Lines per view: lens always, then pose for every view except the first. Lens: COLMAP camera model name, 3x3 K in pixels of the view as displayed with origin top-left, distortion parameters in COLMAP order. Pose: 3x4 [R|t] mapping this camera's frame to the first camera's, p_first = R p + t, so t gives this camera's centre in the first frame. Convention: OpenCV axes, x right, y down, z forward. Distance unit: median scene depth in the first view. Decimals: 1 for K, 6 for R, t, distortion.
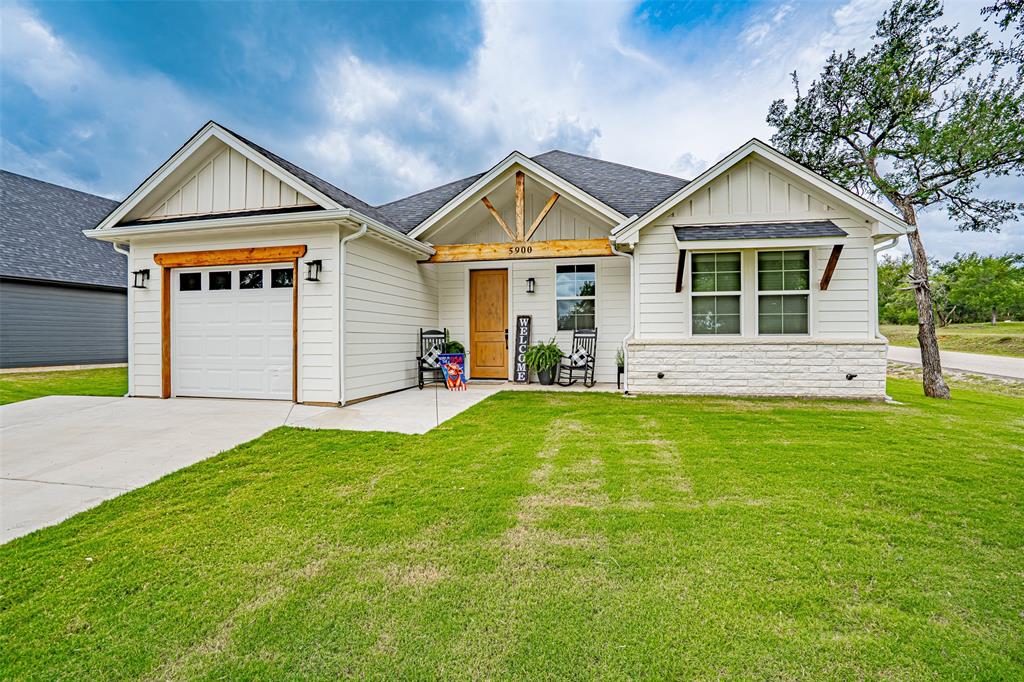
lens RADIAL K [[511.2, 0, 512.0], [0, 511.2, 341.0], [0, 0, 1]] dist [-0.029543, -0.000070]
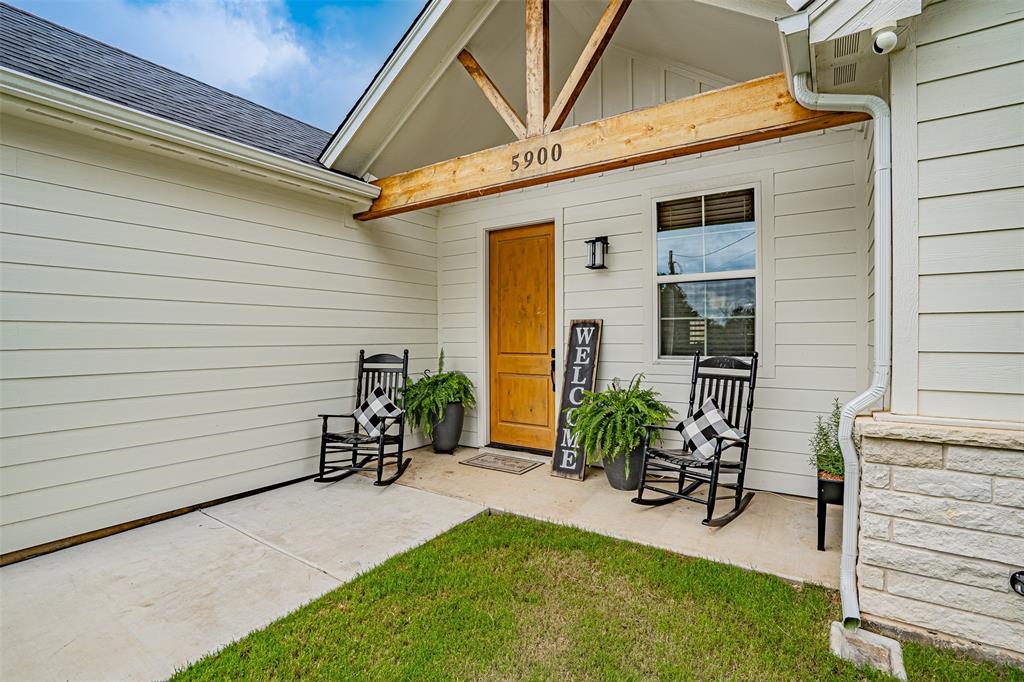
lens RADIAL K [[478.5, 0, 512.0], [0, 478.5, 341.0], [0, 0, 1]] dist [-0.030227, 0.000153]
pose [[0.927664, 0.005280, -0.373379, 0.137809], [-0.002202, 0.999960, 0.008670, -0.039848], [0.373410, -0.007220, 0.927638, 0.653182]]
